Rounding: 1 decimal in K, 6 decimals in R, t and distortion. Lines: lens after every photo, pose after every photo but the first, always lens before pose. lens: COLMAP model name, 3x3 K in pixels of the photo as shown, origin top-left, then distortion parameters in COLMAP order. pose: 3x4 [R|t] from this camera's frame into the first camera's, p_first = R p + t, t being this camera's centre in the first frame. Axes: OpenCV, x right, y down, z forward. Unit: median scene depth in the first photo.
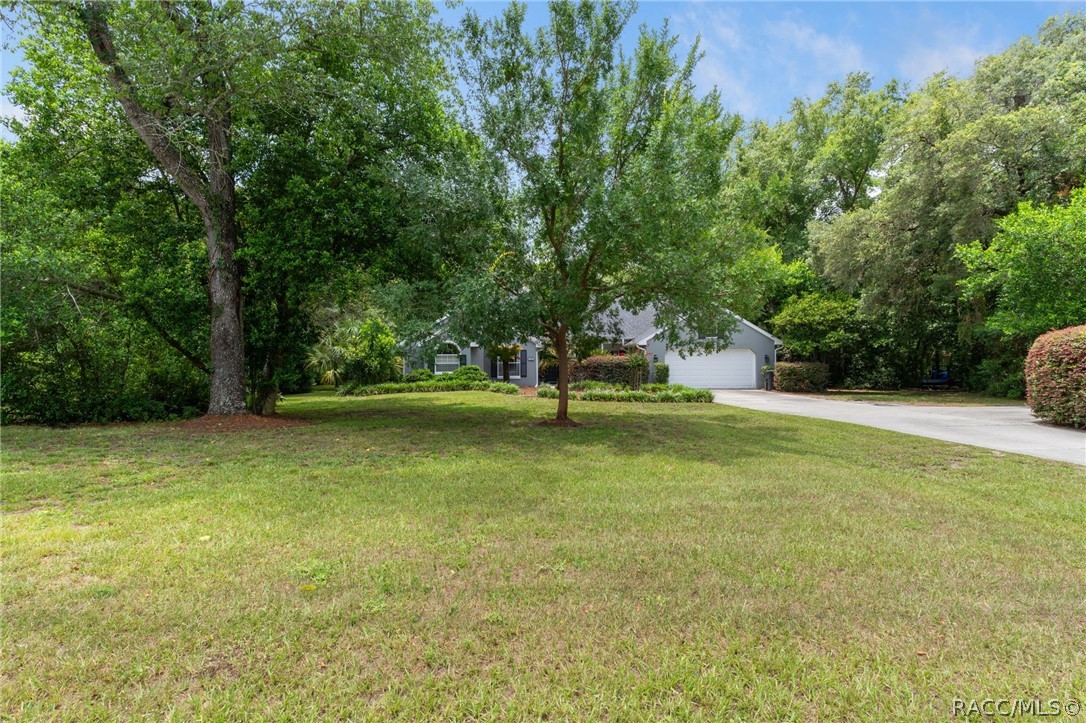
lens RADIAL K [[745.0, 0, 538.0], [0, 745.0, 359.3], [0, 0, 1]] dist [-0.007810, 0.004930]
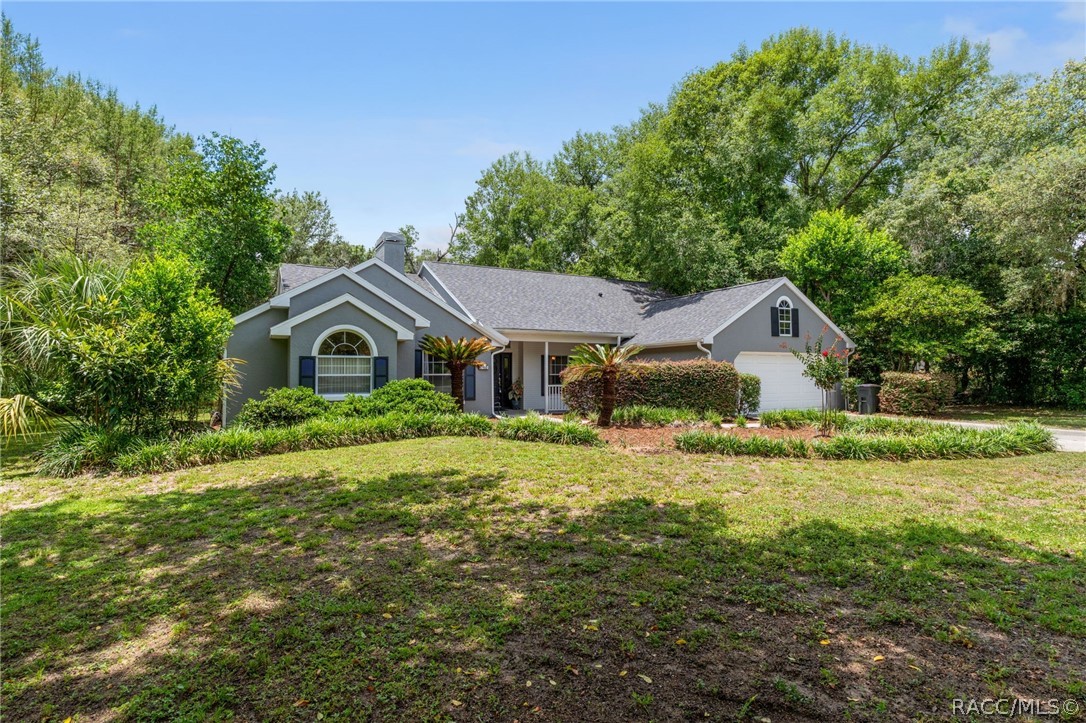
lens RADIAL K [[615.3, 0, 553.0], [0, 615.3, 367.8], [0, 0, 1]] dist [0.007256, 0.000289]
pose [[0.867976, 0.004364, 0.496586, -0.209021], [0.000749, 0.999949, -0.010097, 0.004944], [-0.496605, 0.009135, 0.867929, 0.647292]]
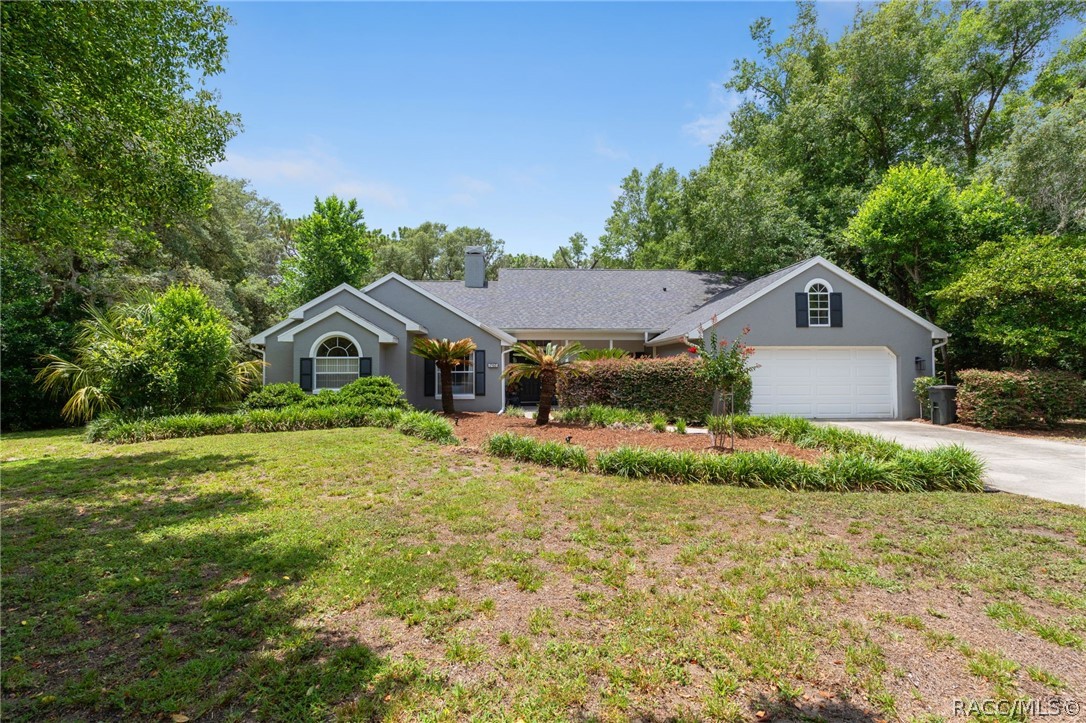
lens RADIAL K [[577.0, 0, 544.1], [0, 577.0, 364.0], [0, 0, 1]] dist [0.018100, 0.001806]
pose [[0.999140, -0.001245, 0.041439, 0.014445], [0.001542, 0.999973, -0.007129, 0.002058], [-0.041429, 0.007187, 0.999116, 0.599115]]
